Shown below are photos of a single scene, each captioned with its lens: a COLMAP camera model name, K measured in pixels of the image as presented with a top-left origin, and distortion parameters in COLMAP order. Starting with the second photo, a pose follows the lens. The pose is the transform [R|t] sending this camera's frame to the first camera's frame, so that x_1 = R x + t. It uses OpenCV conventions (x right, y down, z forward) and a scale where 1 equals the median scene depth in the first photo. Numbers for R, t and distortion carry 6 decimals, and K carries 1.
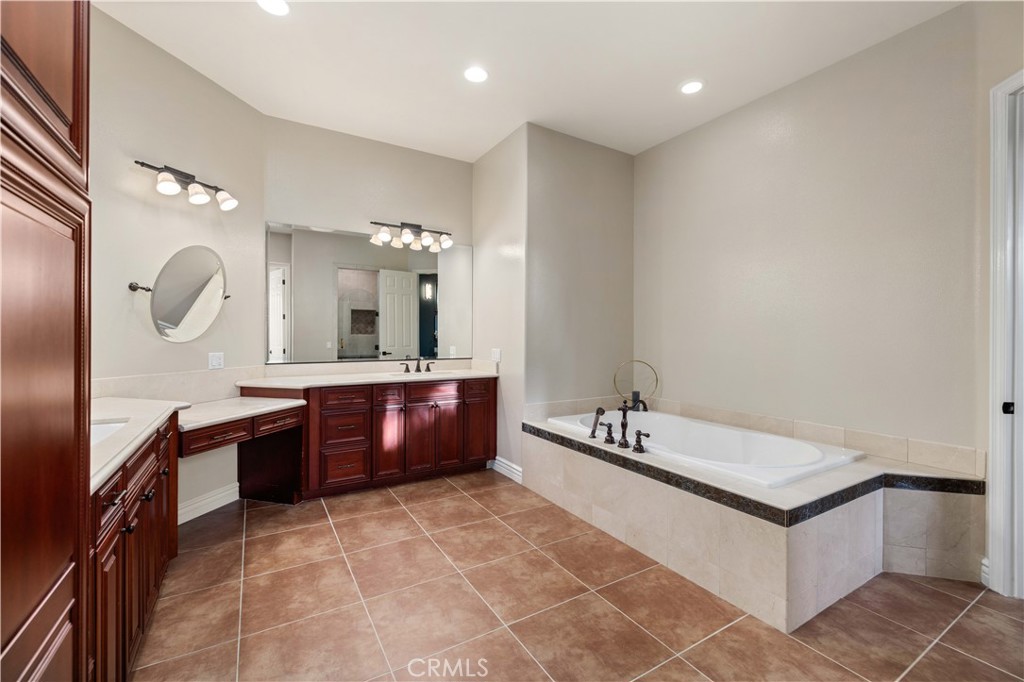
lens RADIAL K [[430.1, 0, 509.8], [0, 430.1, 338.2], [0, 0, 1]] dist [-0.000434, 0.000026]
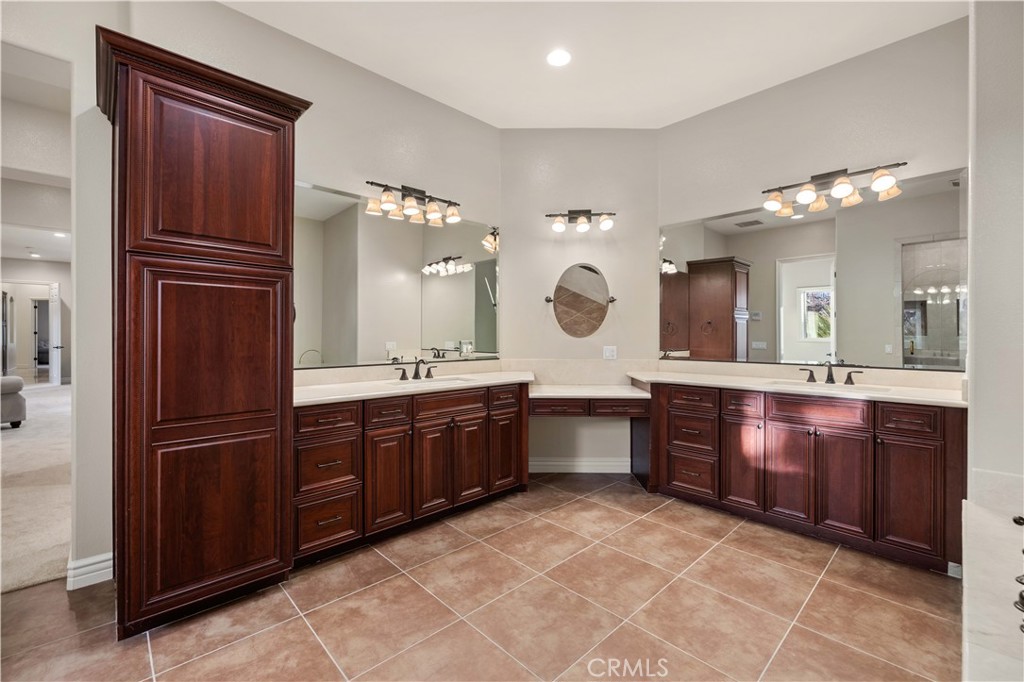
lens RADIAL K [[430.1, 0, 511.0], [0, 430.1, 337.3], [0, 0, 1]] dist [-0.000434, 0.000026]
pose [[0.219994, 0.000869, -0.975501, 0.472887], [-0.003883, 0.999992, 0.000015, 0.008471], [0.975494, 0.003785, 0.219995, 0.462193]]
